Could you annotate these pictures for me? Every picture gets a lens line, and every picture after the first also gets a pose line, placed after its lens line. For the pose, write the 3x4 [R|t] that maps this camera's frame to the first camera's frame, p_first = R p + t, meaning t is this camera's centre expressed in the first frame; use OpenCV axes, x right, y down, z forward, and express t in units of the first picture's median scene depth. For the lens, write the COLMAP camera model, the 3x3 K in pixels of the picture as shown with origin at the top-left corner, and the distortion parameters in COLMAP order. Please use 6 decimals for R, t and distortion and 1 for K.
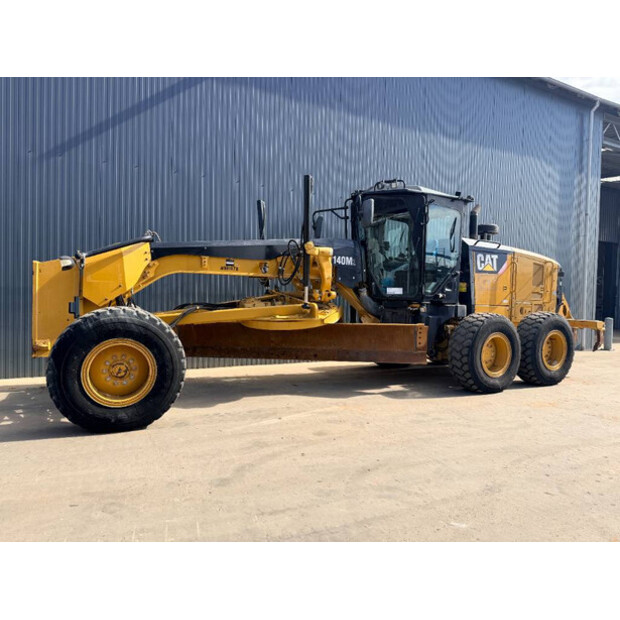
lens RADIAL K [[425.9, 0, 308.8], [0, 425.9, 309.6], [0, 0, 1]] dist [0.025013, -0.028795]
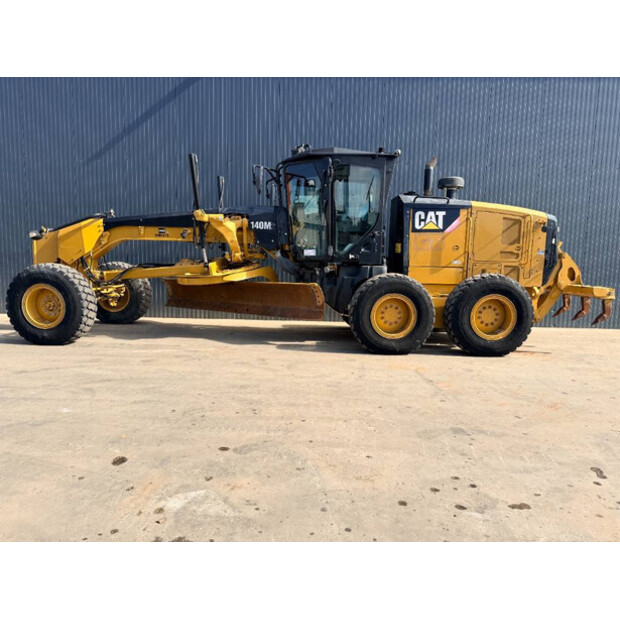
lens RADIAL K [[425.9, 0, 310.1], [0, 425.9, 310.0], [0, 0, 1]] dist [0.025013, -0.028795]
pose [[0.887633, 0.044324, -0.458413, 0.692363], [-0.014519, 0.997556, 0.068341, 0.026917], [0.460322, -0.054006, 0.886108, 0.056340]]
